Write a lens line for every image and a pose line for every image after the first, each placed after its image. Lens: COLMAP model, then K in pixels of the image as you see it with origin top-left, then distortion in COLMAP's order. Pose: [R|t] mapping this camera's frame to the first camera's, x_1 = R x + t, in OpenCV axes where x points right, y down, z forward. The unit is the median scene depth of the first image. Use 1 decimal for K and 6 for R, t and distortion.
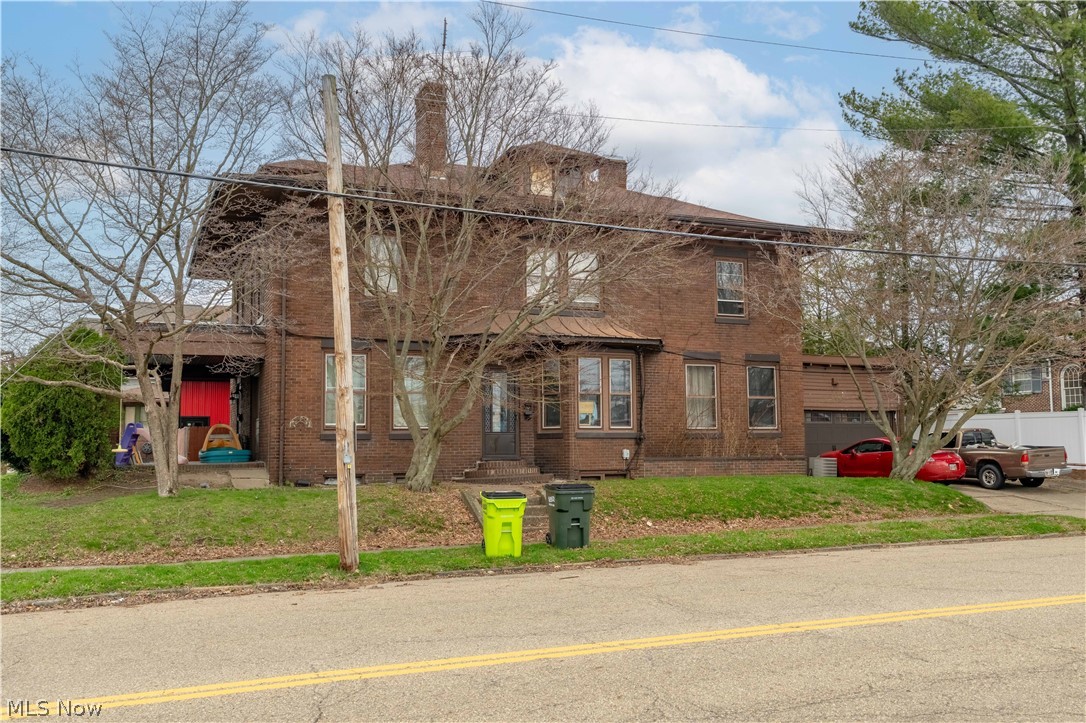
lens RADIAL K [[989.0, 0, 542.5], [0, 989.0, 354.6], [0, 0, 1]] dist [0.002775, 0.010471]
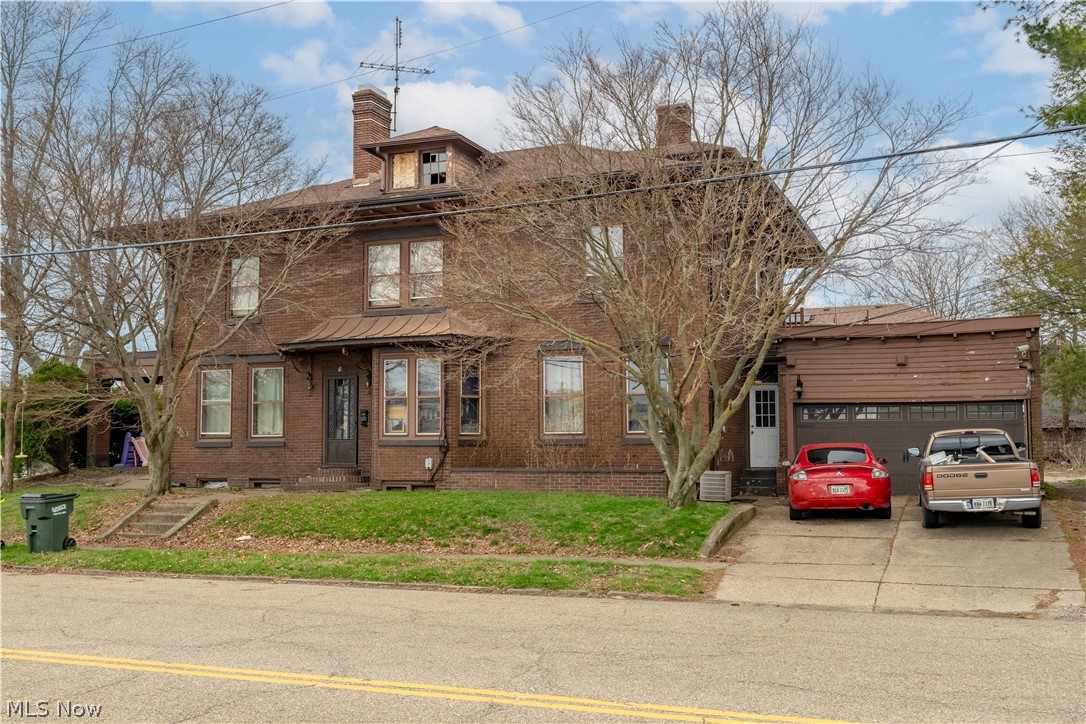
lens RADIAL K [[1073.5, 0, 541.2], [0, 1073.5, 363.3], [0, 0, 1]] dist [0.005534, 0.000000]
pose [[0.702869, -0.050378, -0.709533, 0.859783], [0.067374, 0.997719, -0.004098, 0.020015], [0.708121, -0.044924, 0.704660, 0.385009]]
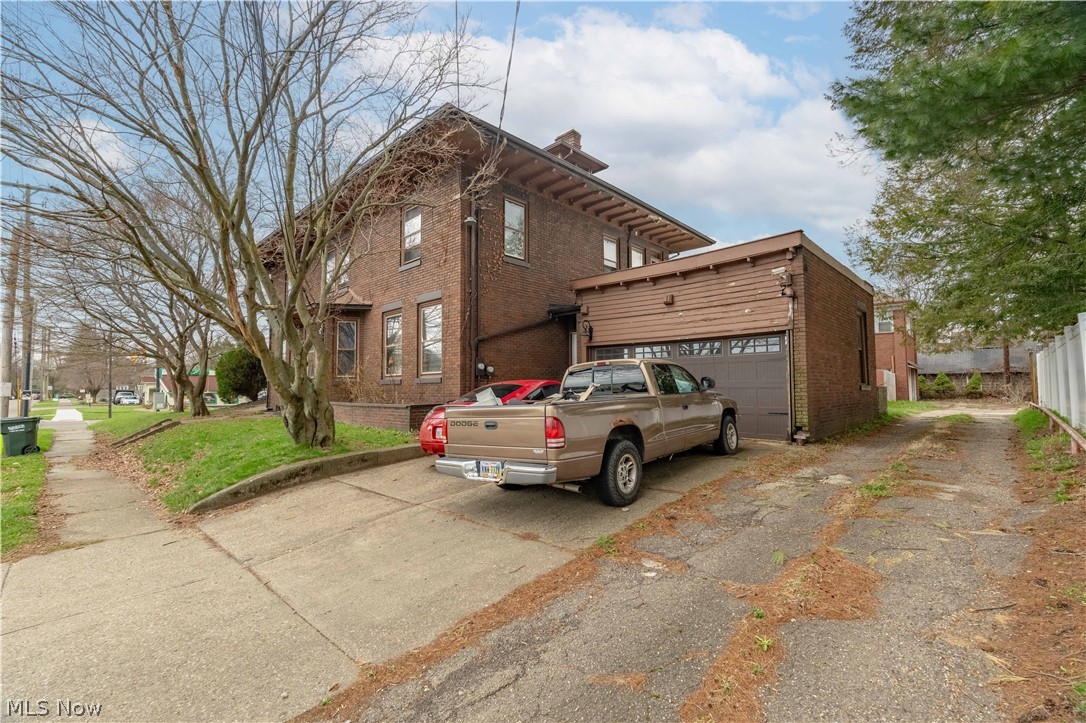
lens RADIAL K [[475.8, 0, 545.7], [0, 475.8, 356.6], [0, 0, 1]] dist [-0.004711, 0.000154]
pose [[0.387045, -0.058173, -0.920224, 0.752613], [0.091733, 0.995486, -0.024348, 0.089109], [0.917486, -0.074991, 0.390634, 1.035149]]
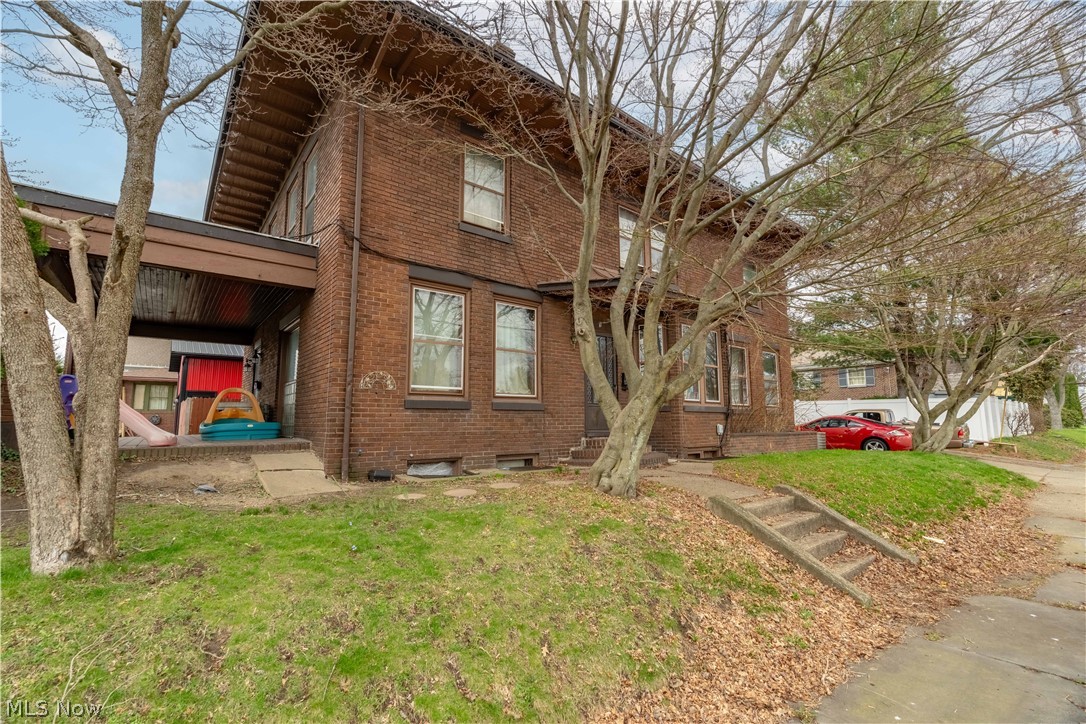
lens RADIAL K [[475.8, 0, 541.9], [0, 475.8, 361.1], [0, 0, 1]] dist [-0.004711, 0.000154]
pose [[0.961437, 0.041444, 0.271884, -0.206499], [-0.032406, 0.998765, -0.037650, 0.057917], [-0.273109, 0.027387, 0.961593, 0.607136]]
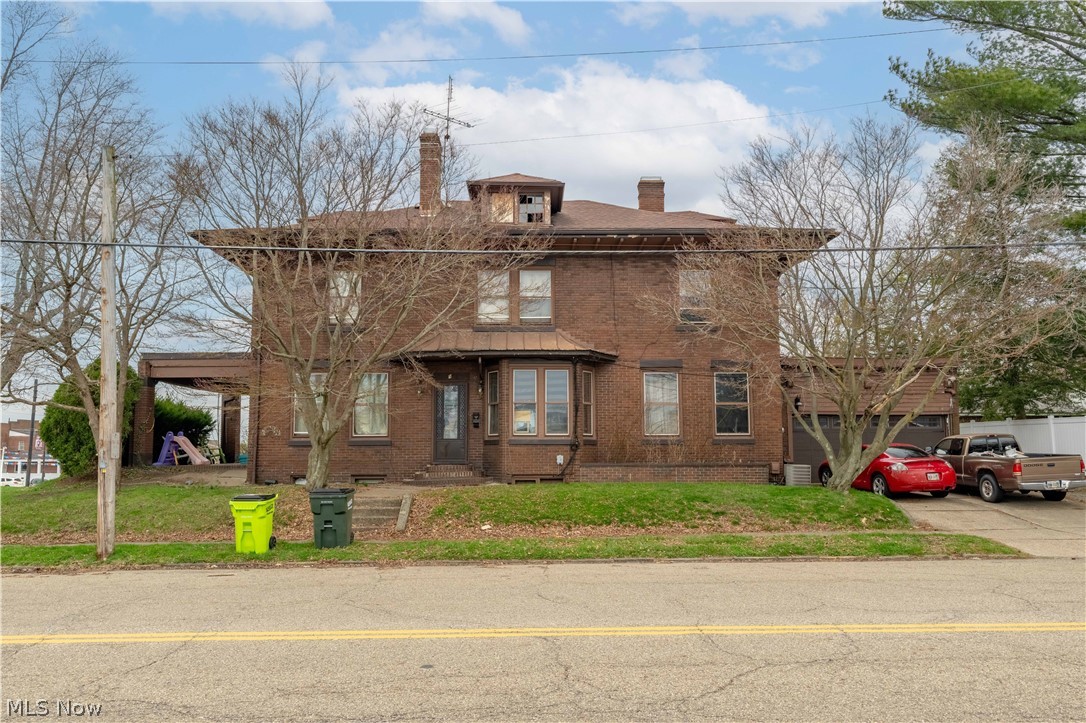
lens RADIAL K [[851.3, 0, 541.3], [0, 851.3, 362.8], [0, 0, 1]] dist [0.002878, 0.000667]
pose [[0.927829, -0.033573, -0.371491, 0.408190], [0.031376, 0.999436, -0.011957, 0.007295], [0.371683, -0.000562, 0.928359, 0.147630]]
